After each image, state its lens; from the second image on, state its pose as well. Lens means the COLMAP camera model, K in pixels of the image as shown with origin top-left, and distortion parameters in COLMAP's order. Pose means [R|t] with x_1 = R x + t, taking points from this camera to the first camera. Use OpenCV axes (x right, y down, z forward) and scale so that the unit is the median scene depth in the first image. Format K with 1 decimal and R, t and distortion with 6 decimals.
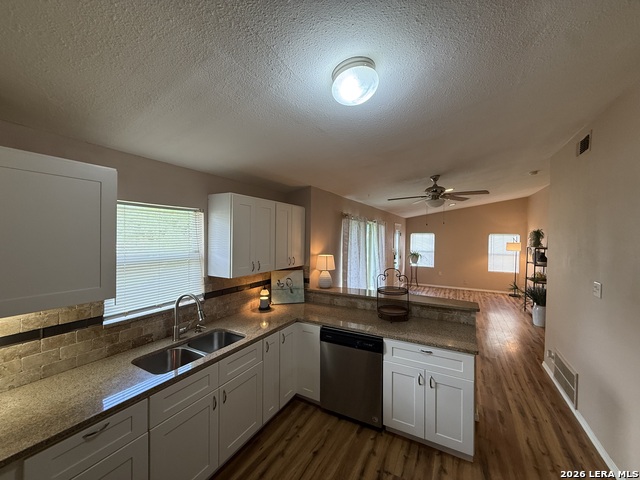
lens RADIAL K [[254.1, 0, 320.9], [0, 254.1, 239.0], [0, 0, 1]] dist [-0.000317, 0.000818]
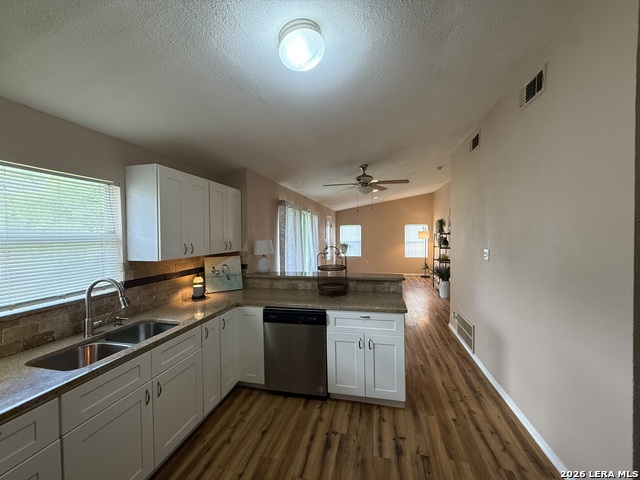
lens RADIAL K [[254.1, 0, 320.1], [0, 254.1, 239.1], [0, 0, 1]] dist [-0.000317, 0.000818]
pose [[0.963145, -0.026463, 0.267679, -0.046687], [0.024334, 0.999640, 0.011271, 0.076114], [-0.267881, -0.004342, 0.963442, -0.001057]]
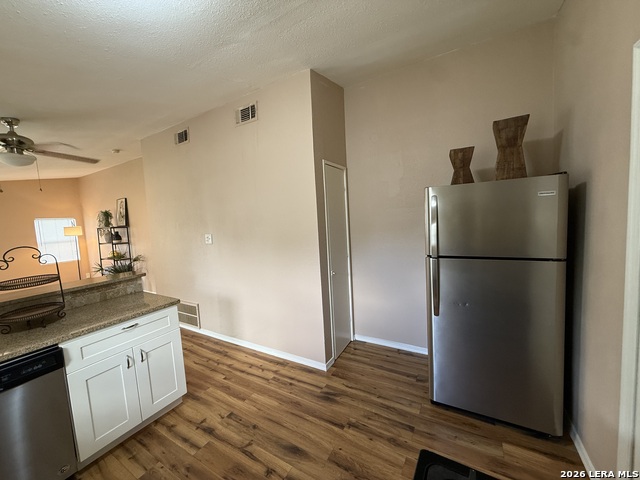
lens RADIAL K [[254.1, 0, 319.5], [0, 254.1, 239.9], [0, 0, 1]] dist [-0.000317, 0.000818]
pose [[0.040847, -0.099610, 0.994188, -0.329558], [0.065107, 0.993169, 0.096833, 0.091038], [-0.997042, 0.060773, 0.047054, 0.254042]]
